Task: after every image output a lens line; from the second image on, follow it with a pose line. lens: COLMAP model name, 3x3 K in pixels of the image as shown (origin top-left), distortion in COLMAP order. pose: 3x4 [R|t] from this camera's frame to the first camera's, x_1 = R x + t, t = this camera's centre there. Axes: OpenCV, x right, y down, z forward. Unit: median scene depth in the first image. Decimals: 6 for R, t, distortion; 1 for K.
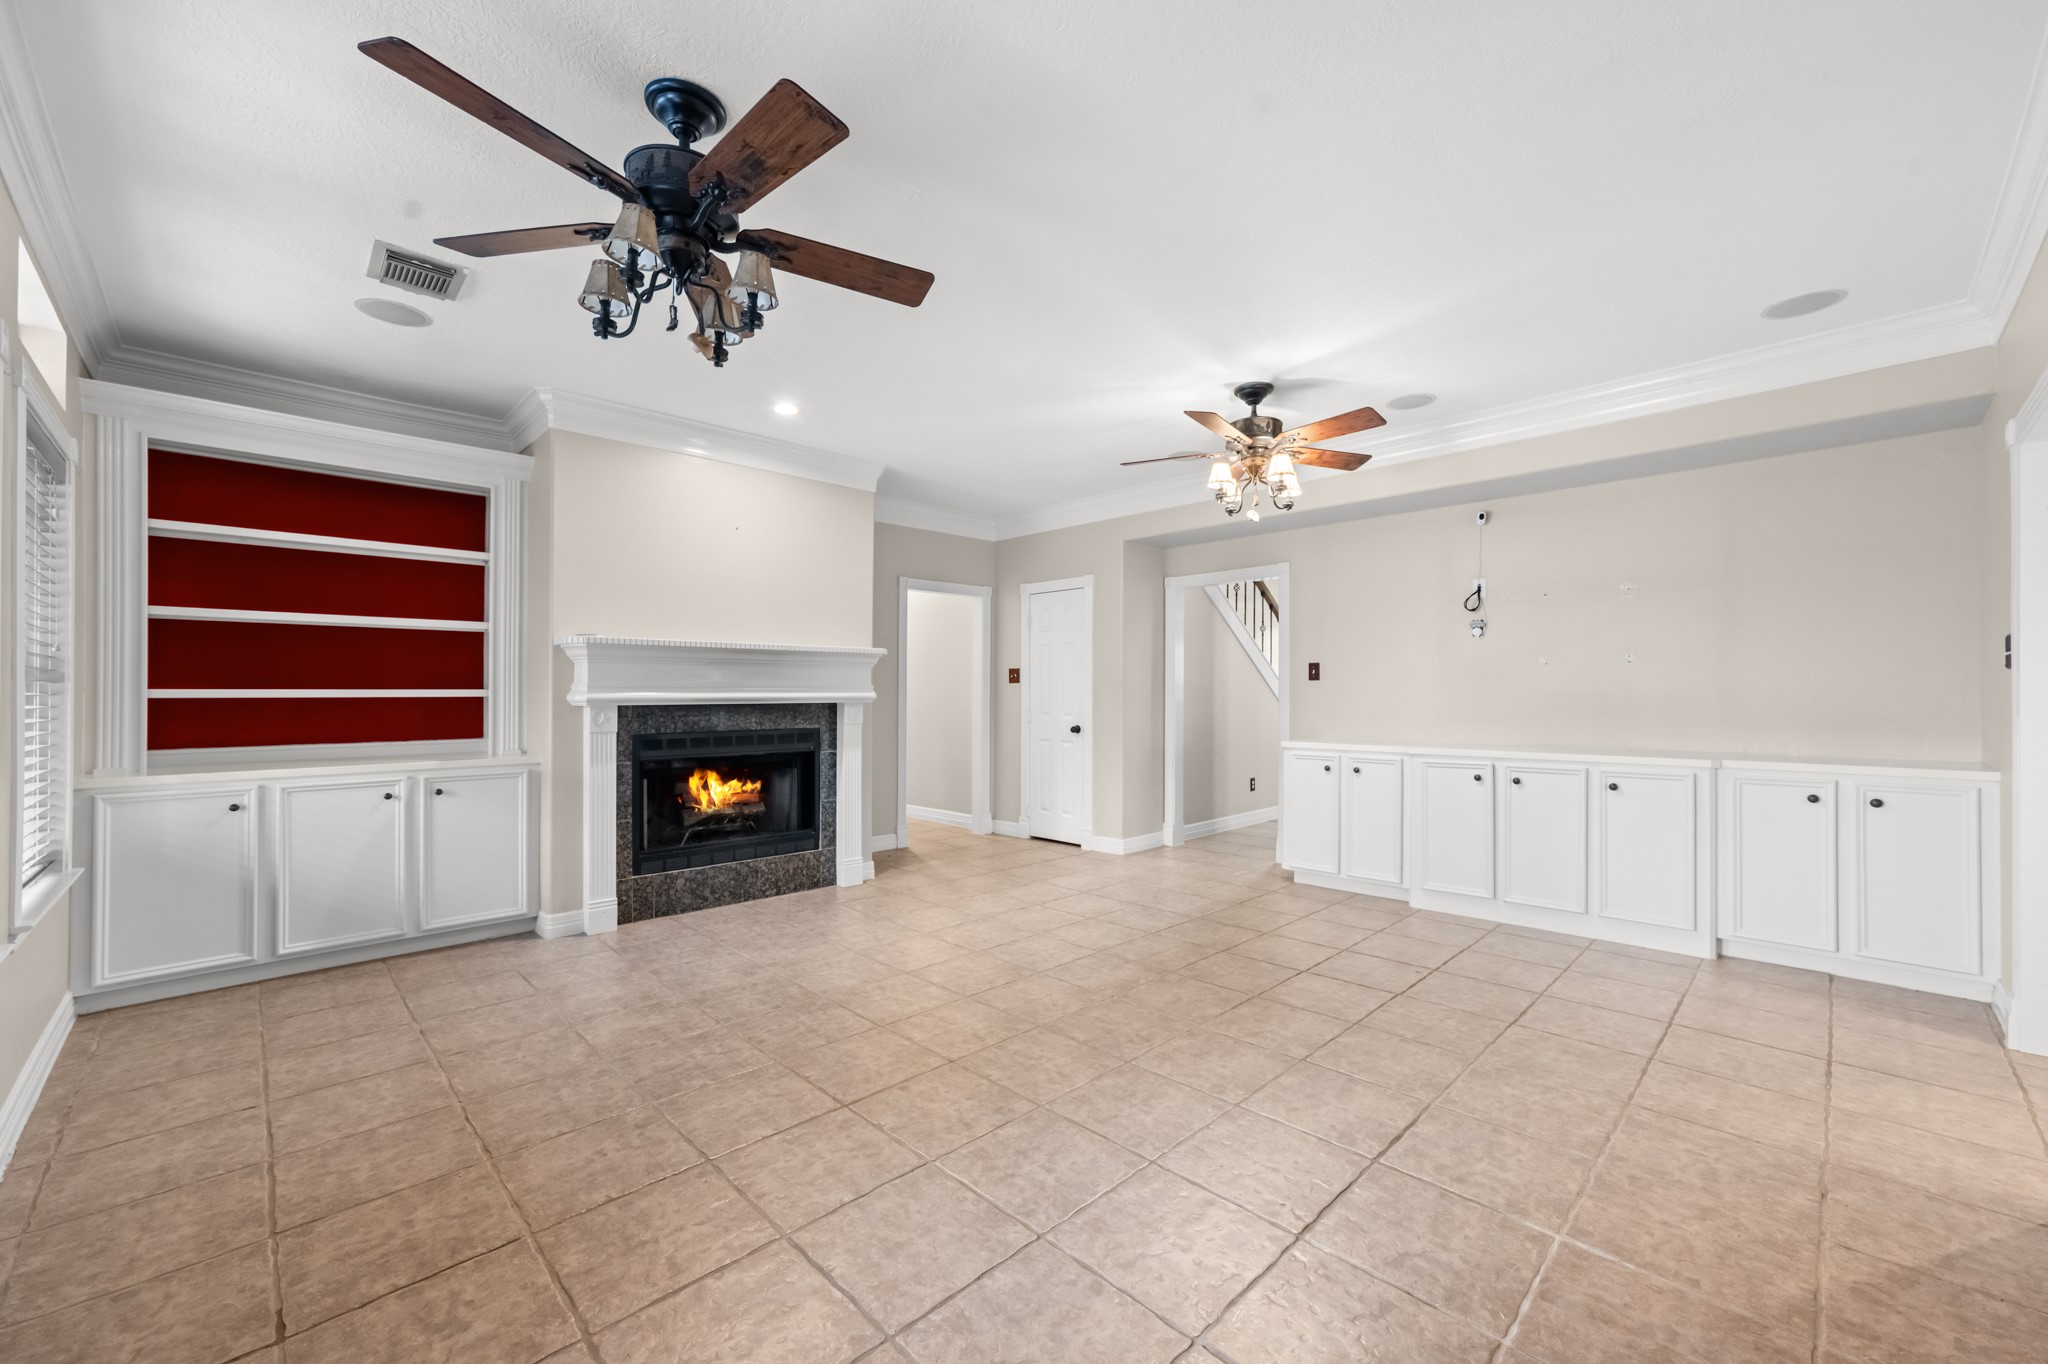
lens RADIAL K [[818.5, 0, 1024.5], [0, 818.5, 686.9], [0, 0, 1]] dist [0.006158, 0.002248]
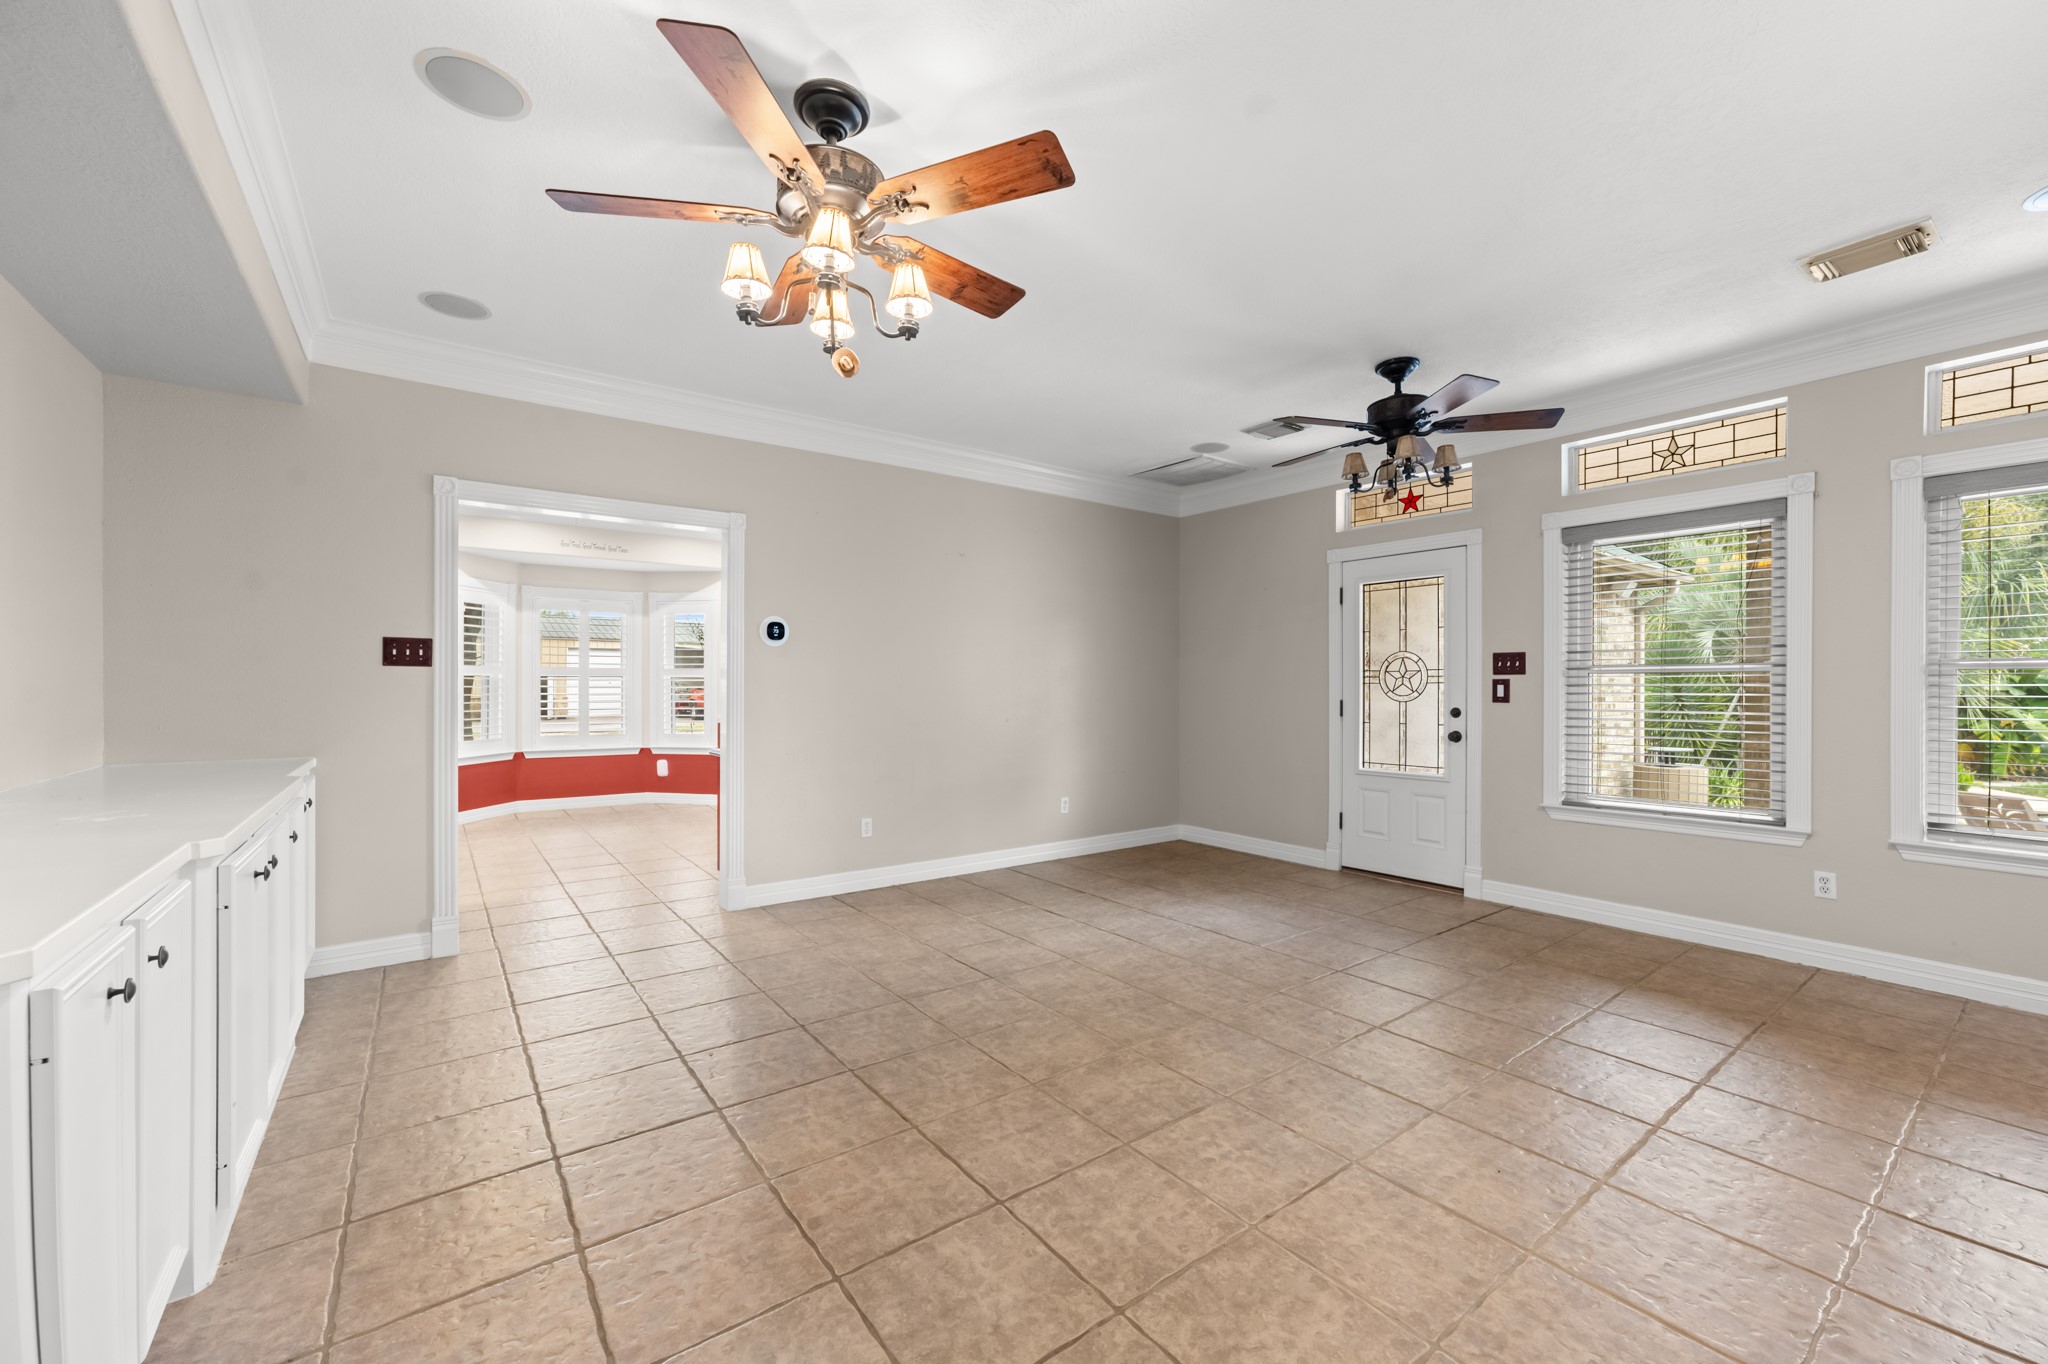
lens RADIAL K [[818.5, 0, 1030.8], [0, 818.5, 690.8], [0, 0, 1]] dist [0.006158, 0.002248]
pose [[-0.991877, -0.000473, 0.127199, 0.112542], [-0.000888, 0.999994, -0.003210, 0.018536], [-0.127197, -0.003297, -0.991872, 2.073899]]
